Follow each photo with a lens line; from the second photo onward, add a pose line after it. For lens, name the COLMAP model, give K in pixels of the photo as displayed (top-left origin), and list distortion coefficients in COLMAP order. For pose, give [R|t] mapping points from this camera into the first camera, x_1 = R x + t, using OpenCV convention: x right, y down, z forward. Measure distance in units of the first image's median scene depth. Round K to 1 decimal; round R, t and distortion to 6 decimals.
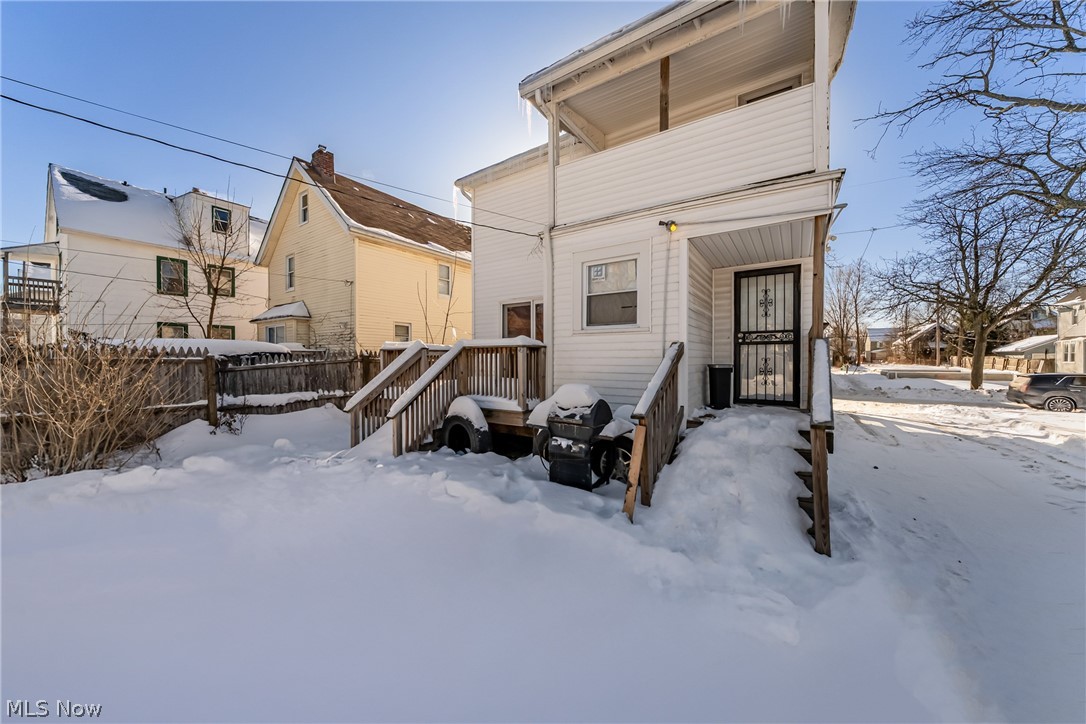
lens RADIAL K [[366.8, 0, 539.3], [0, 366.8, 356.9], [0, 0, 1]] dist [0.001017, 0.000071]
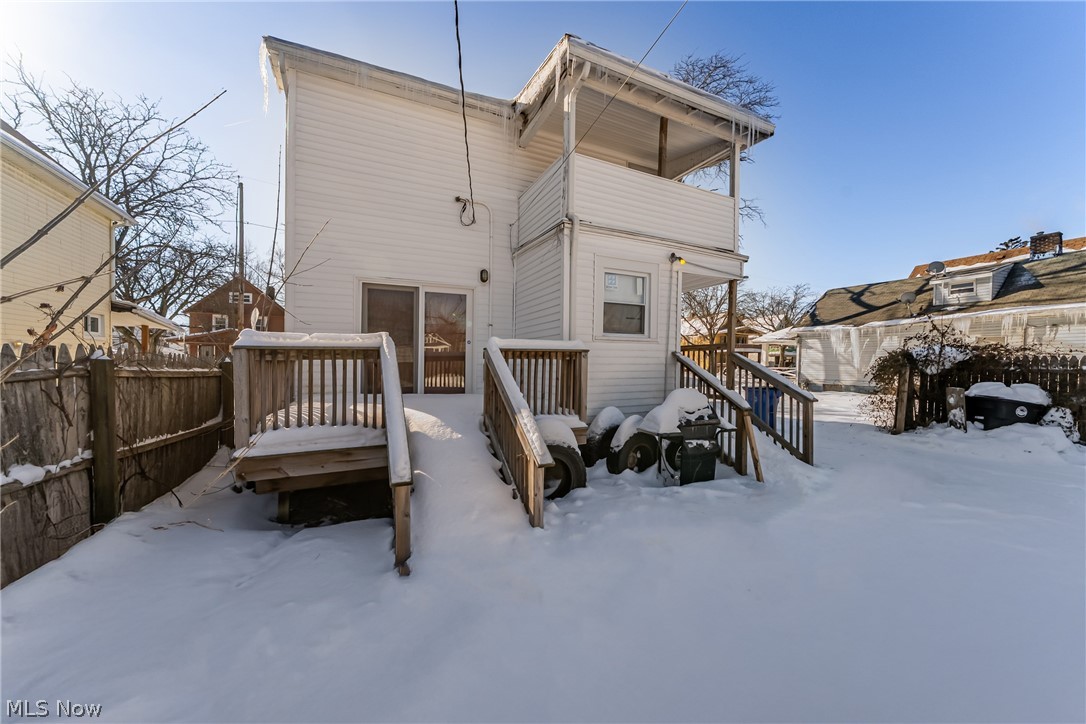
lens RADIAL K [[376.6, 0, 540.3], [0, 376.6, 367.0], [0, 0, 1]] dist [-0.000862, -0.000114]
pose [[0.516810, -0.009855, 0.856043, -0.863770], [-0.002242, 0.999915, 0.012864, -0.002979], [-0.856097, -0.008568, 0.516744, 0.637847]]
